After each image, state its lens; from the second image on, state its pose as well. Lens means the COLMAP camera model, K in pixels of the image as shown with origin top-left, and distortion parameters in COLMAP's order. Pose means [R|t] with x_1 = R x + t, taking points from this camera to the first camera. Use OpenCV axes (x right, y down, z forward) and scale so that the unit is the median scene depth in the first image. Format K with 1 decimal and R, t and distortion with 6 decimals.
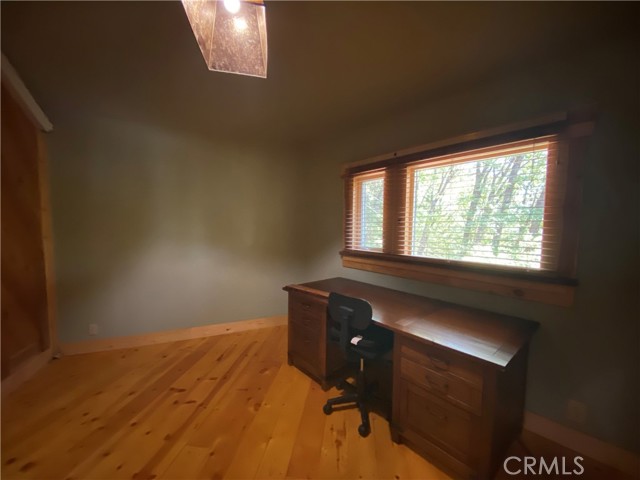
lens RADIAL K [[258.0, 0, 315.9], [0, 258.0, 239.9], [0, 0, 1]] dist [0.025648, -0.022963]
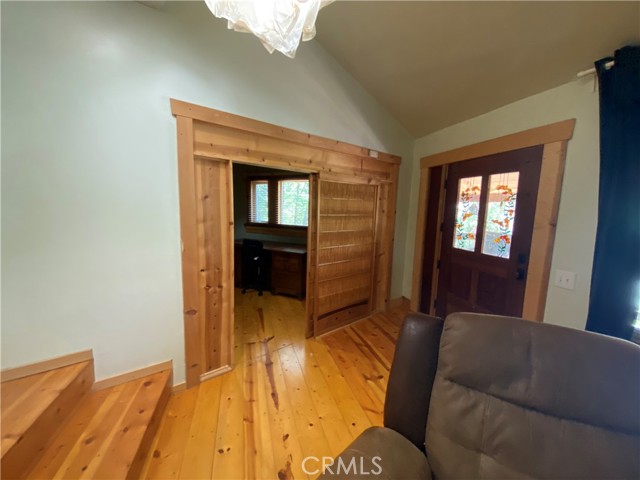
lens RADIAL K [[258.0, 0, 315.9], [0, 258.0, 239.9], [0, 0, 1]] dist [0.025648, -0.022963]
pose [[0.913061, -0.033324, 0.406459, -0.216513], [0.005009, 0.997497, 0.070530, 0.042637], [-0.407792, -0.062362, 0.910943, -0.975874]]
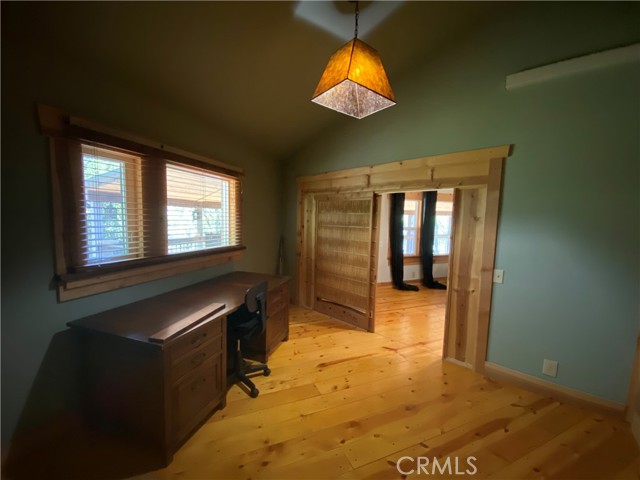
lens RADIAL K [[258.0, 0, 315.9], [0, 258.0, 239.9], [0, 0, 1]] dist [0.025648, -0.022963]
pose [[-0.512066, -0.066850, 0.856341, -0.751302], [0.054222, 0.992463, 0.109900, -0.068800], [-0.857233, 0.102709, -0.504581, 0.987591]]
